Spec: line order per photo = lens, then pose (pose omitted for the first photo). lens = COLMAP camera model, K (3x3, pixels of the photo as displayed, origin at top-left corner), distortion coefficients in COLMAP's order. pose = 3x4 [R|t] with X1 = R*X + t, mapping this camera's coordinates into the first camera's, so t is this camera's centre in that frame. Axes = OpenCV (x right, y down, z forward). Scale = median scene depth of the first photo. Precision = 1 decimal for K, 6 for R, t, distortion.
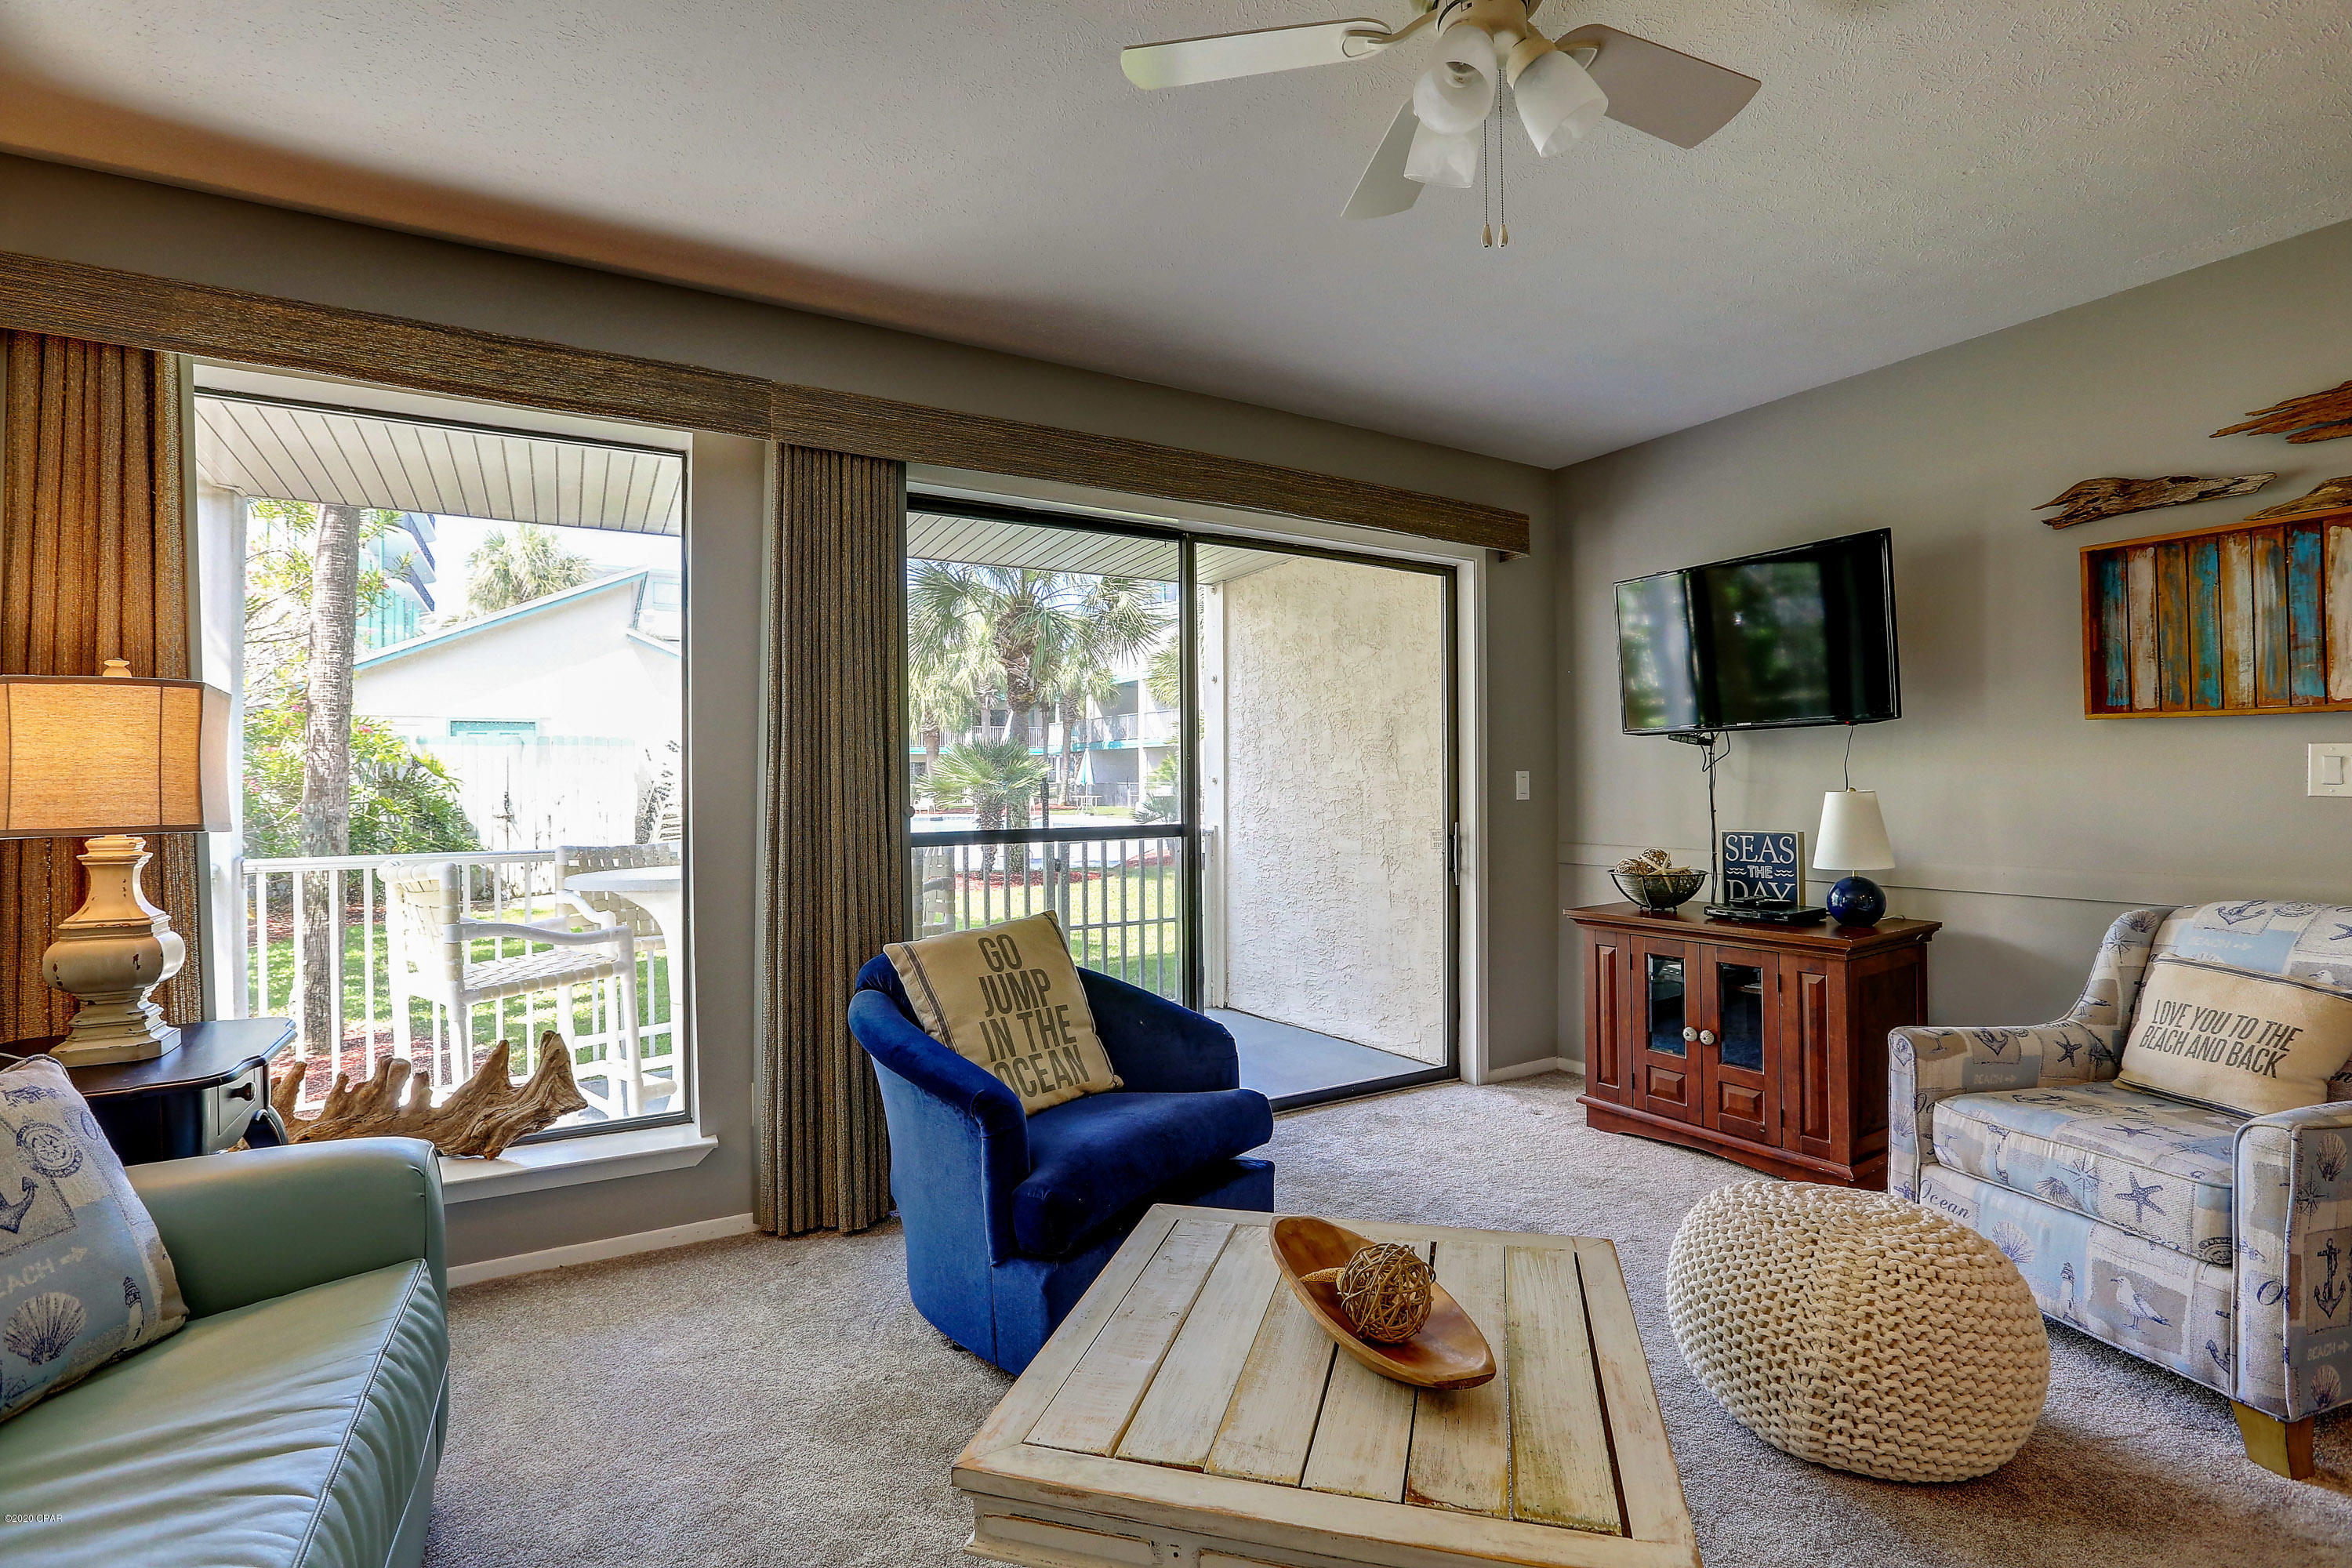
lens RADIAL K [[1078.3, 0, 1193.8], [0, 1078.3, 787.8], [0, 0, 1]] dist [-0.044408, 0.001830]
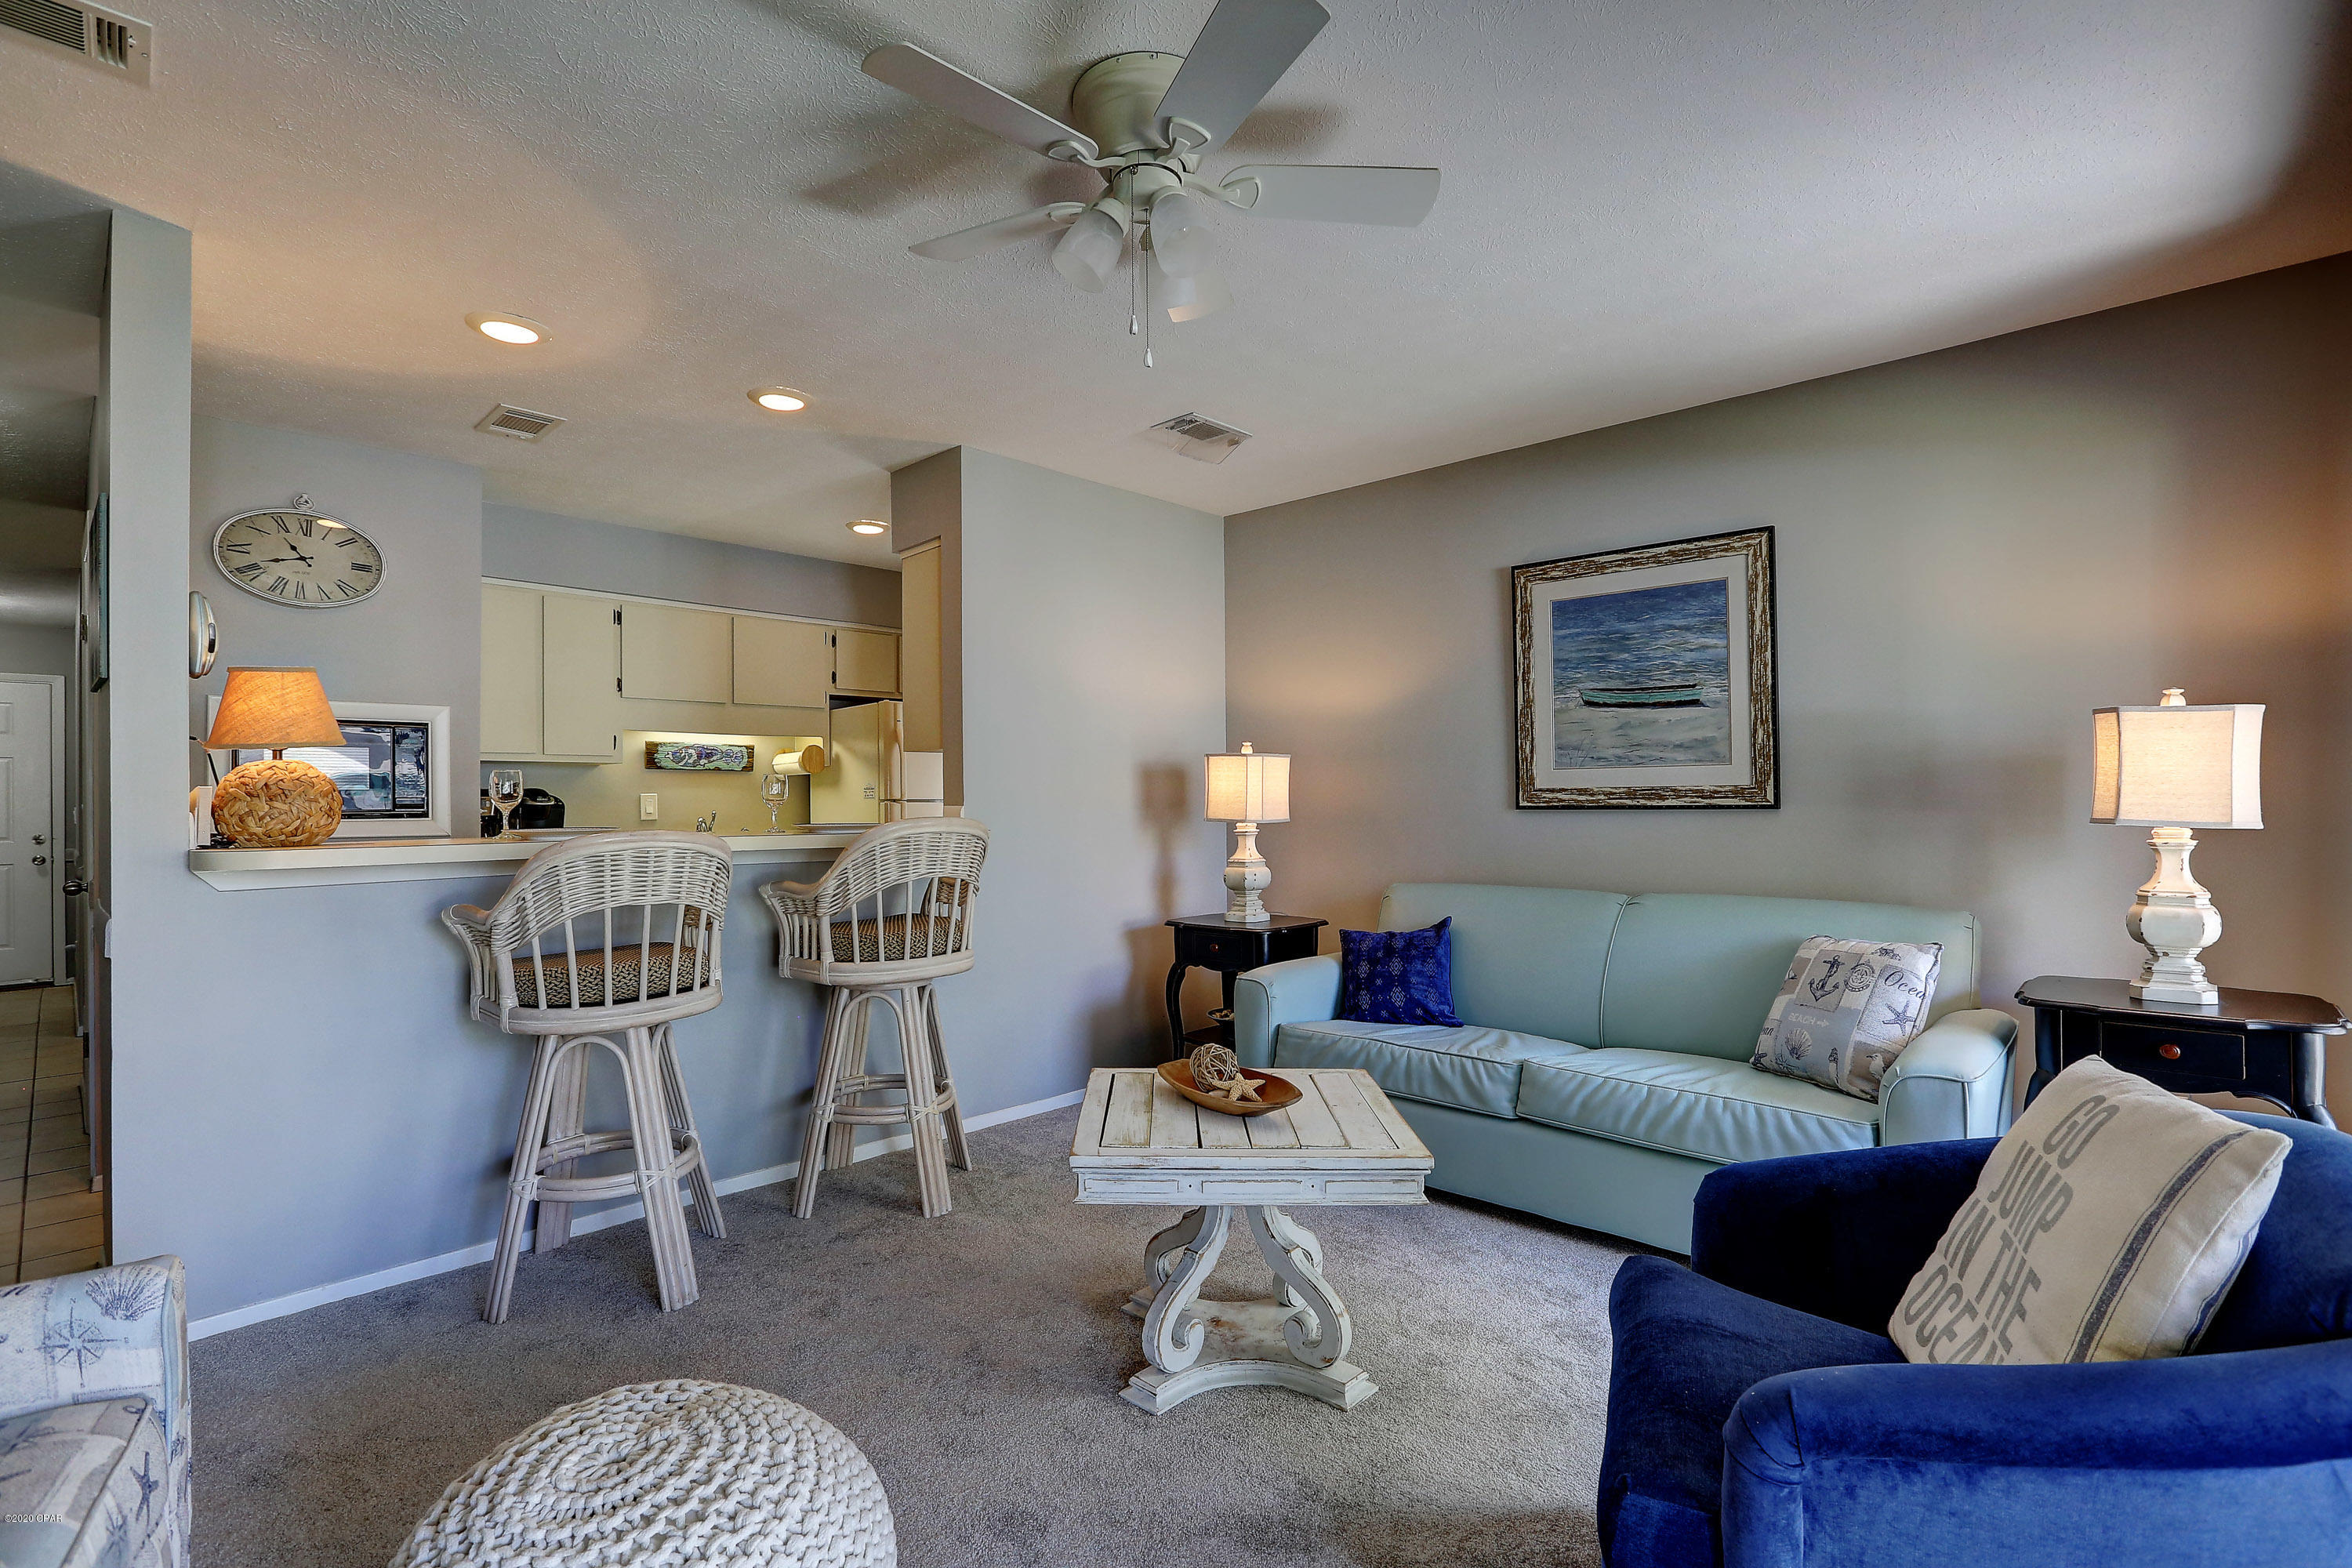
lens RADIAL K [[1078.3, 0, 1173.0], [0, 1078.3, 783.0], [0, 0, 1]] dist [-0.044408, 0.001830]
pose [[-0.964268, 0.021508, -0.264056, 0.363830], [0.025924, 0.999576, -0.013250, -0.014862], [0.263659, -0.019622, -0.964416, 1.386912]]
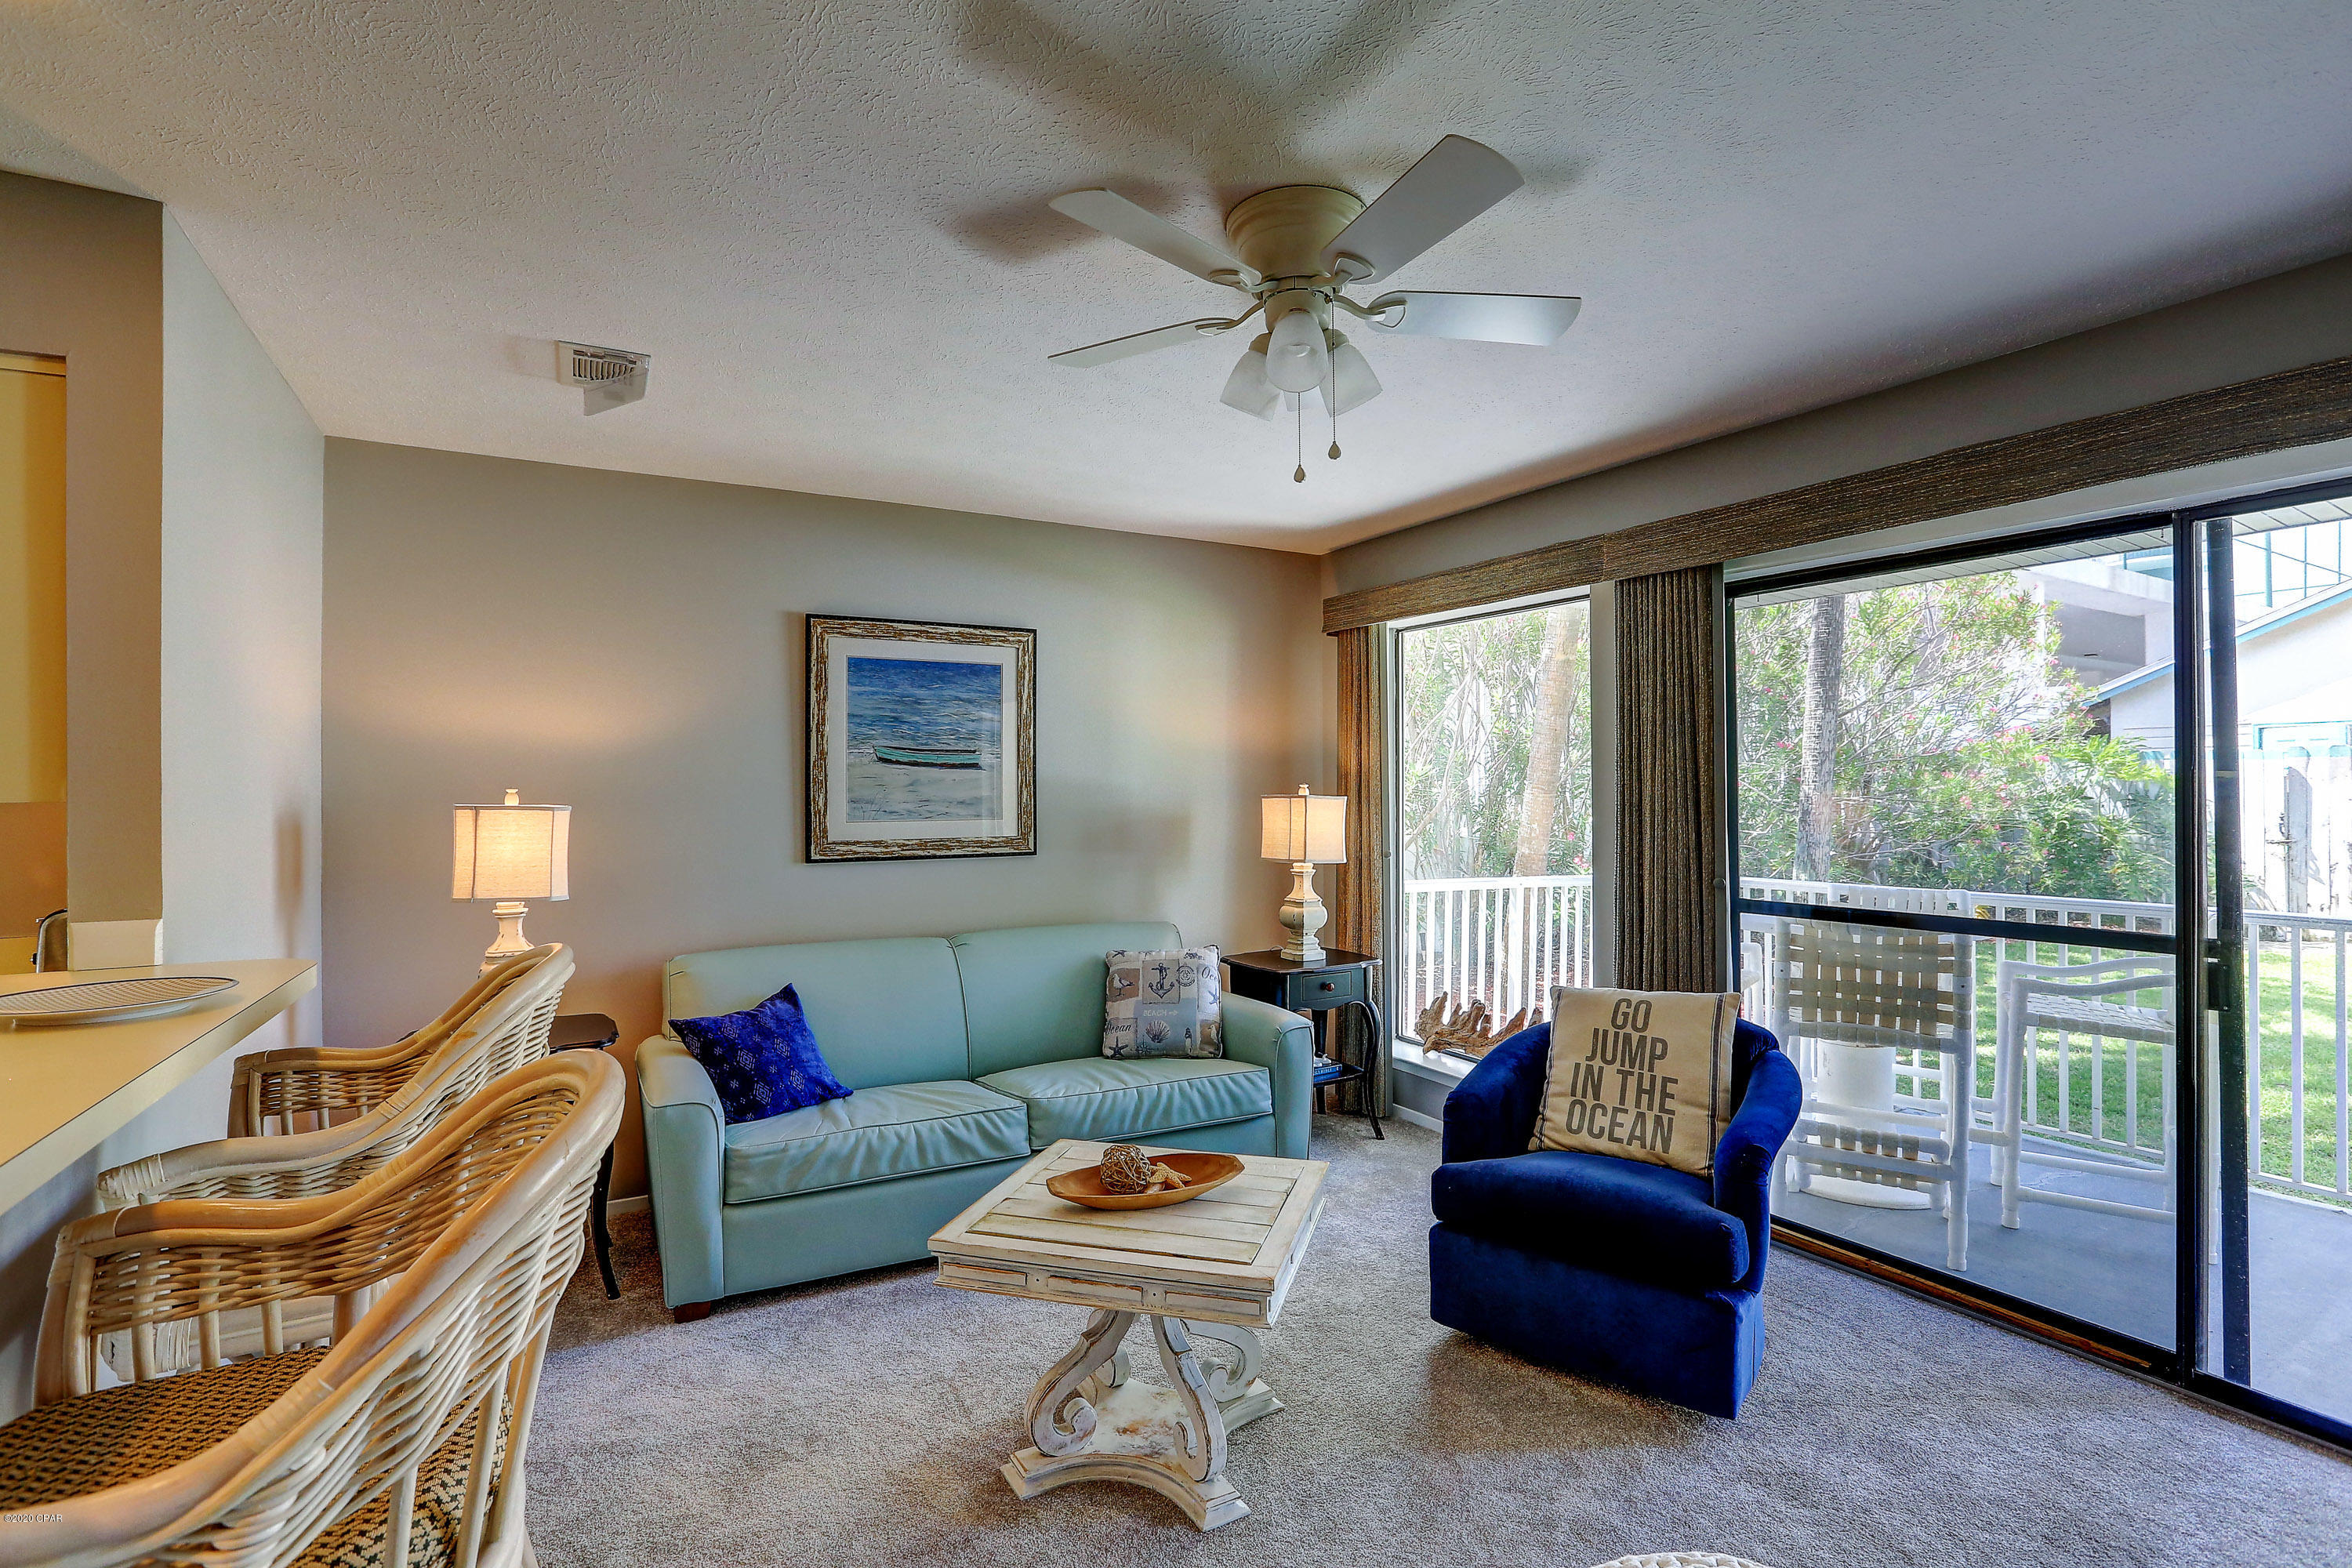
lens RADIAL K [[1078.3, 0, 1177.3], [0, 1078.3, 784.1], [0, 0, 1]] dist [-0.044408, 0.001830]
pose [[-0.031903, 0.010573, -0.999435, 0.981573], [0.009353, 0.999903, 0.010280, -0.109094], [0.999447, -0.009020, -0.031999, 0.565992]]
